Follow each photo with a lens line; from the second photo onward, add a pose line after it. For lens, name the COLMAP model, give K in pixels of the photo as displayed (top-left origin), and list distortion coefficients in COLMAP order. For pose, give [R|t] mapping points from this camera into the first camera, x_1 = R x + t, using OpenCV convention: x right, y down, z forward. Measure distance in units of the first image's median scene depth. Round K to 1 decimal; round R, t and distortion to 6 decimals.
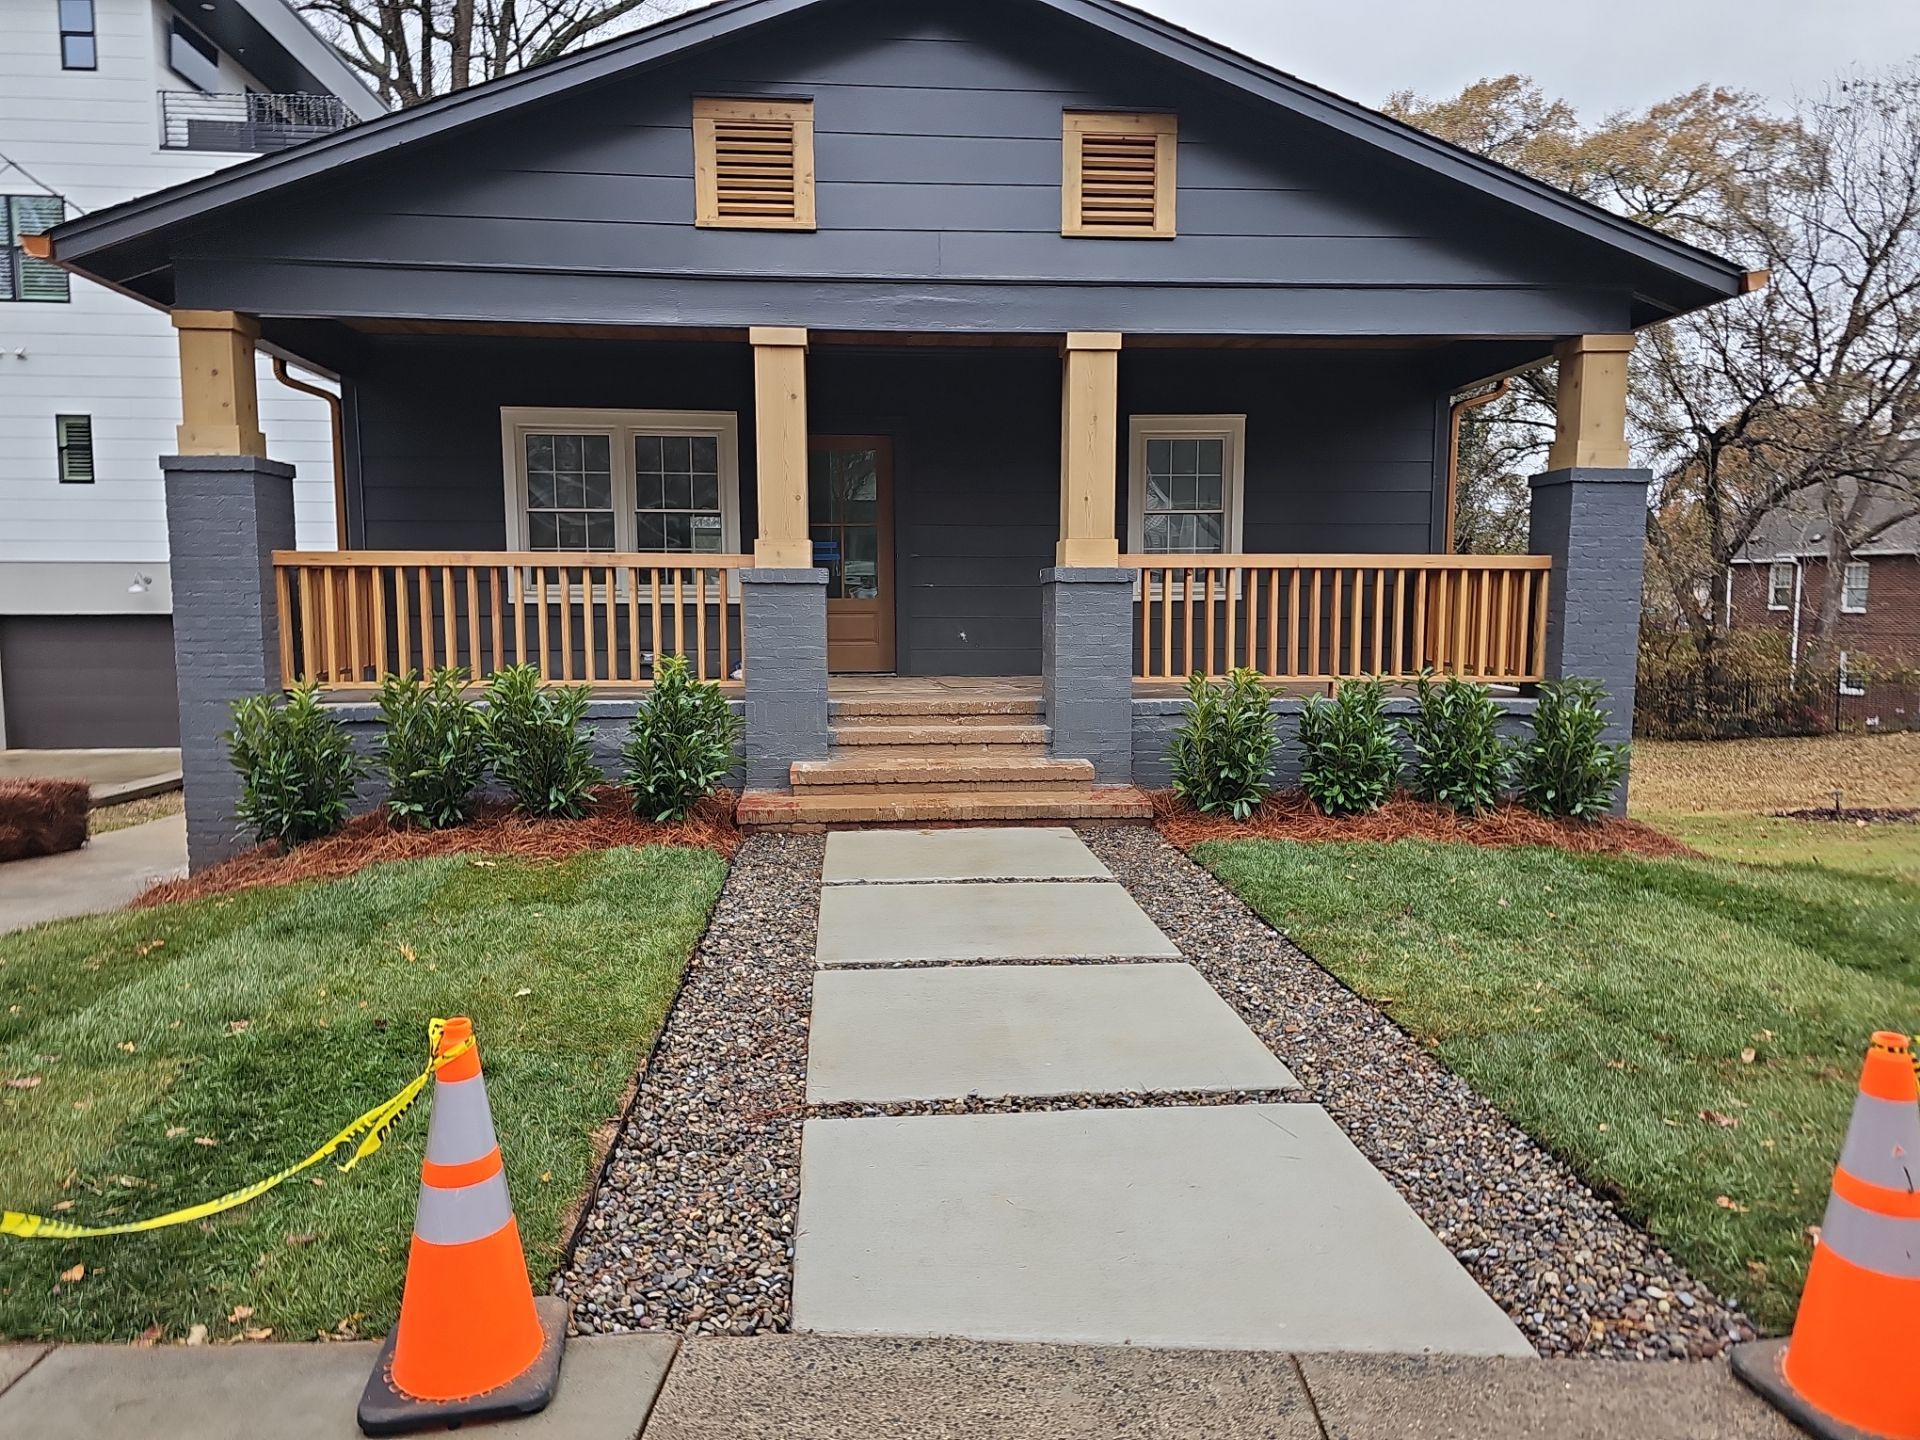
lens RADIAL K [[1195.7, 0, 960.0], [0, 1195.7, 720.0], [0, 0, 1]] dist [0.055197, -0.042364]
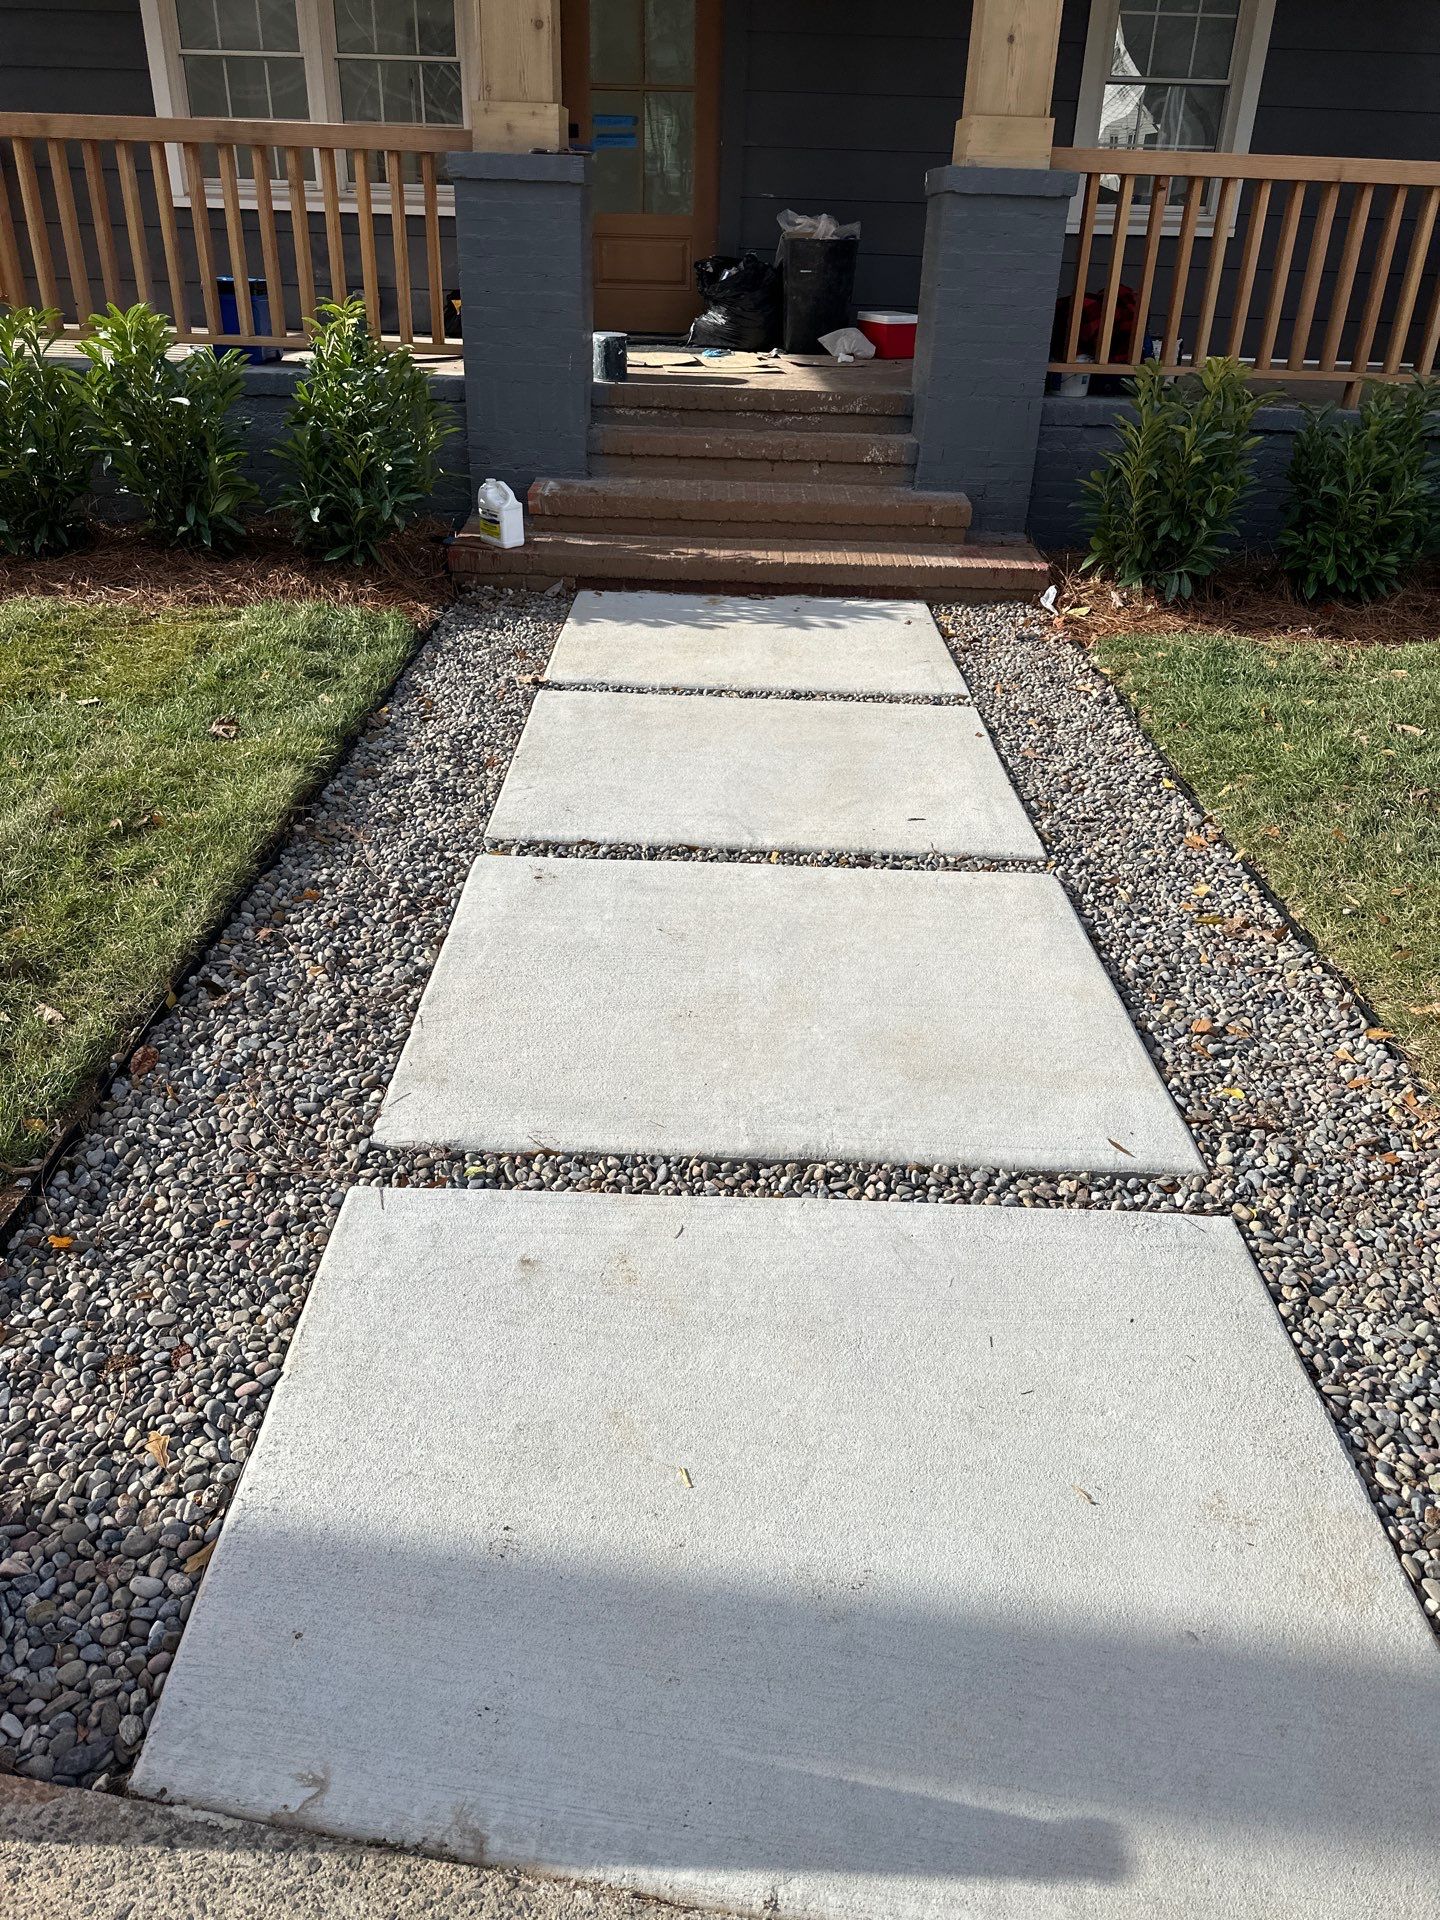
lens RADIAL K [[1358.3, 0, 720.0], [0, 1358.3, 960.0], [0, 0, 1]] dist [0.002345, -0.002360]
pose [[0.995531, 0.070602, -0.062723, 0.068154], [-0.040539, 0.919331, 0.391392, -0.036845], [0.085296, -0.387100, 0.918084, 0.338154]]
